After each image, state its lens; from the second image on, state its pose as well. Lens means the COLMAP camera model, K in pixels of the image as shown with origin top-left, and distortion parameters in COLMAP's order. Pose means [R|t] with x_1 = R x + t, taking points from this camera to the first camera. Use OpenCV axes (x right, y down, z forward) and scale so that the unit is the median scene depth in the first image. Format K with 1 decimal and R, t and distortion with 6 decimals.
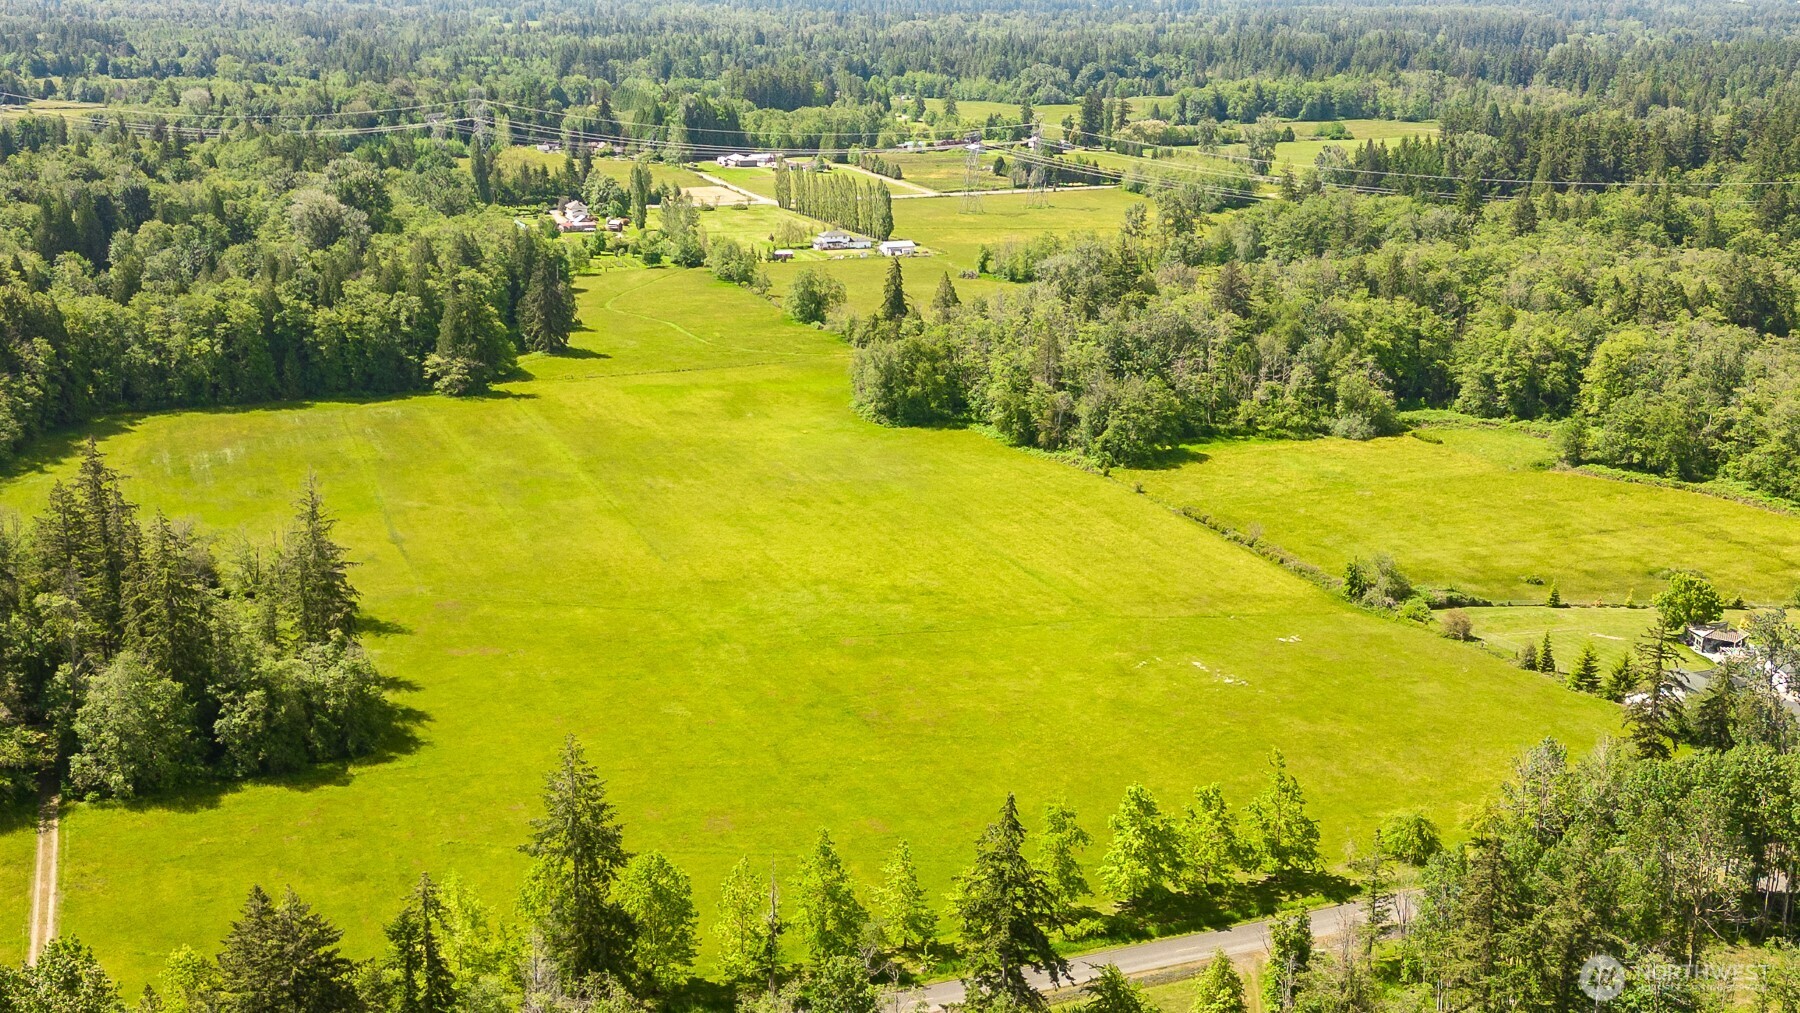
lens RADIAL K [[1964.8, 0, 903.1], [0, 1964.8, 477.0], [0, 0, 1]] dist [0.178134, -0.432628]
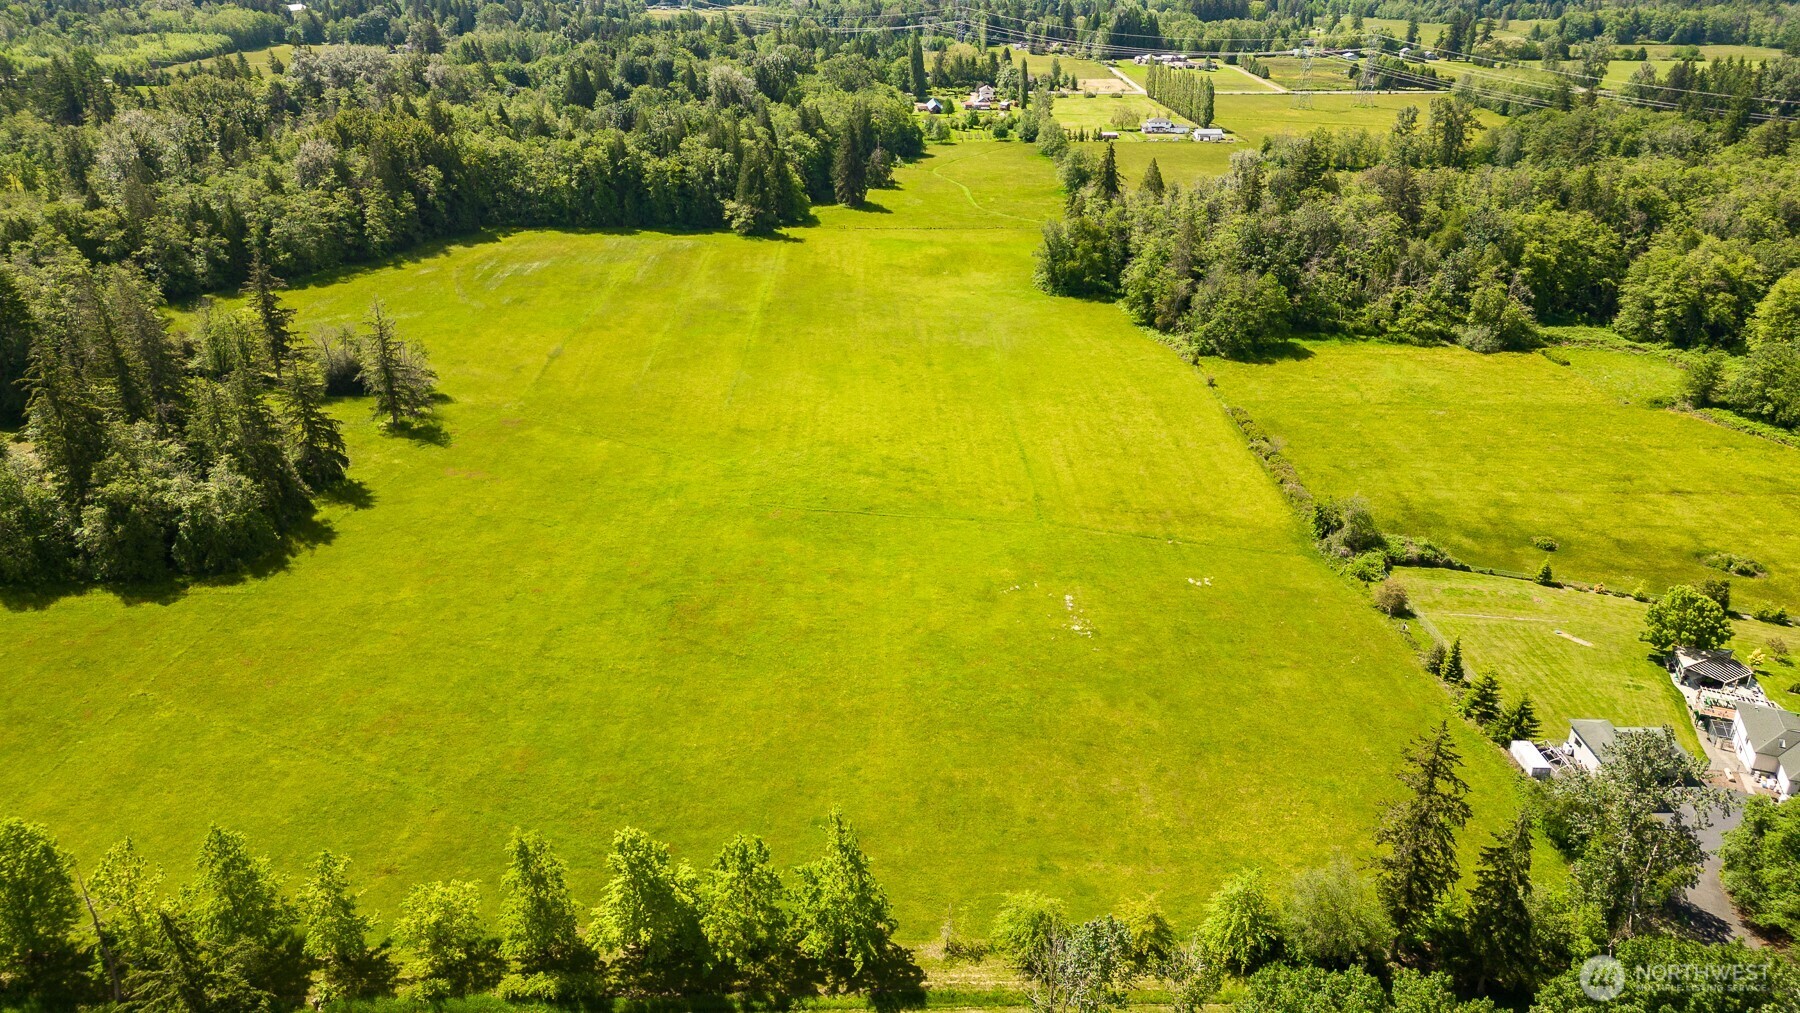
lens RADIAL K [[1256.1, 0, 898.3], [0, 1256.1, 497.2], [0, 0, 1]] dist [0.083701, -0.082312]
pose [[0.934289, 0.152639, -0.322187, 0.161041], [-0.095353, 0.977775, 0.186721, -0.037377], [0.343527, -0.143730, 0.928079, 0.251431]]
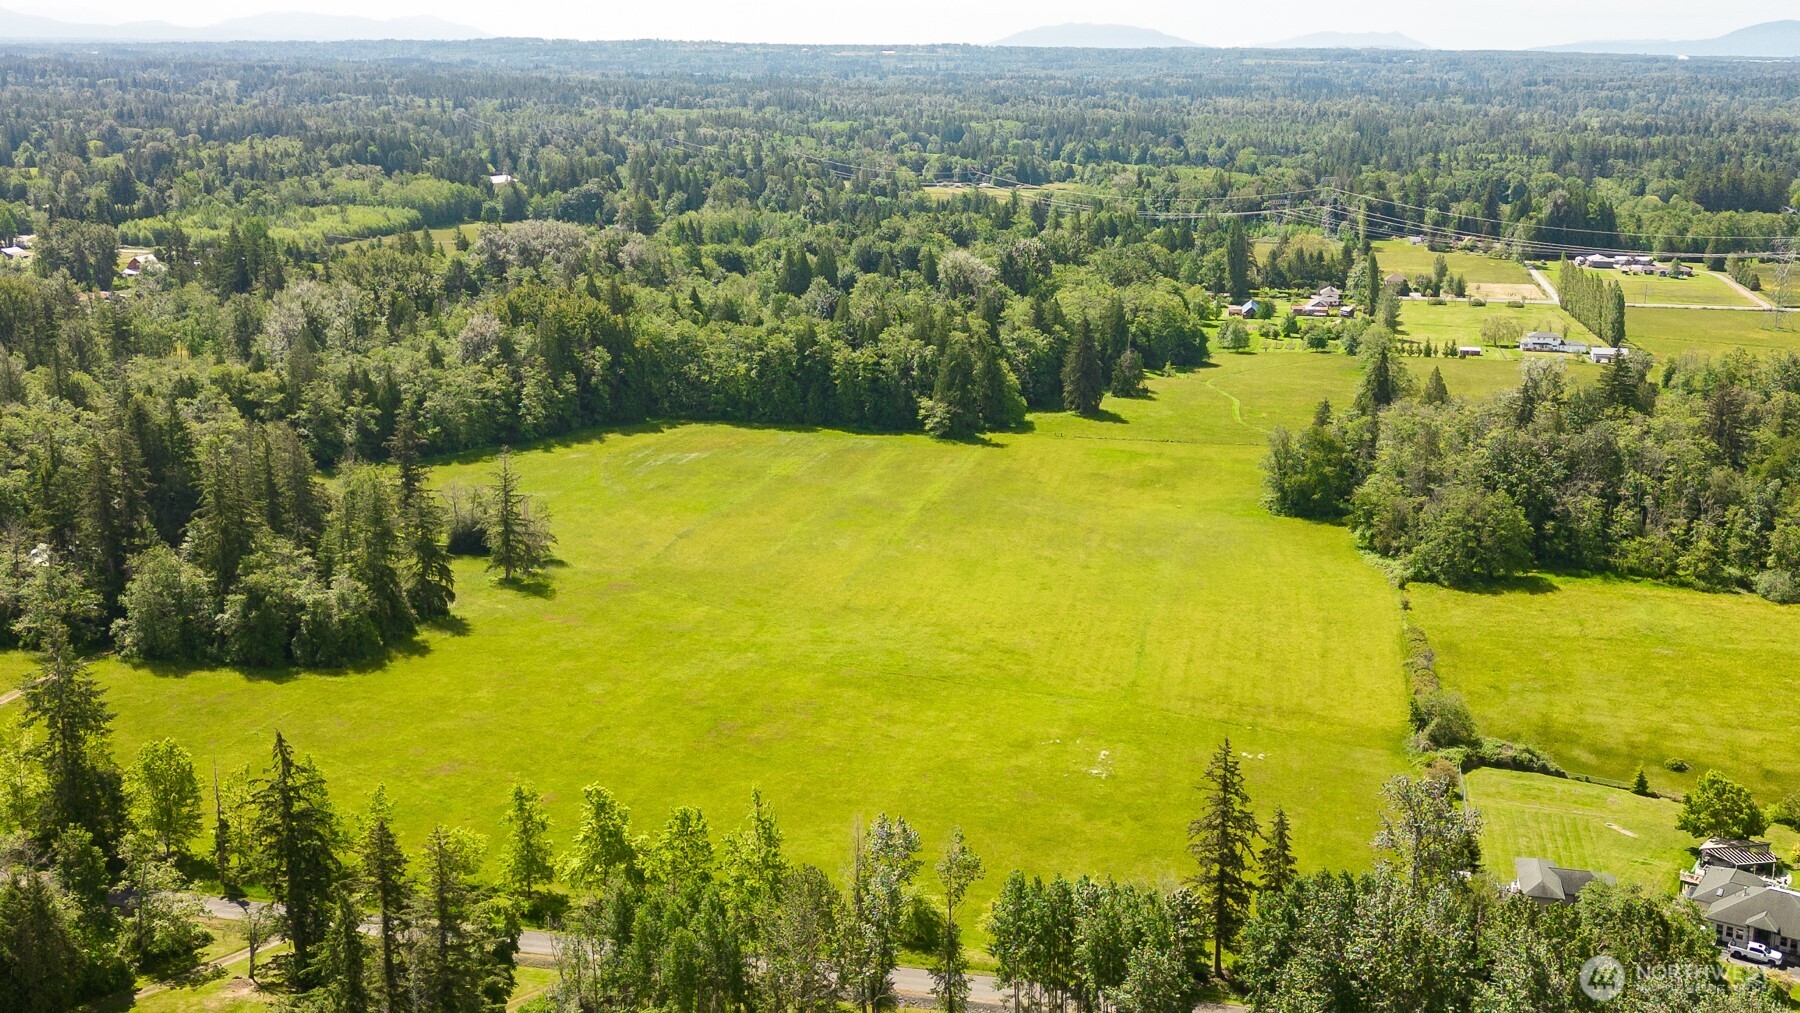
lens RADIAL K [[1964.8, 0, 903.1], [0, 1964.8, 477.0], [0, 0, 1]] dist [0.178134, -0.432628]
pose [[0.832828, 0.122173, -0.539881, 0.348872], [-0.148851, 0.988842, -0.005848, -0.010395], [0.533142, 0.085232, 0.841721, 0.083577]]
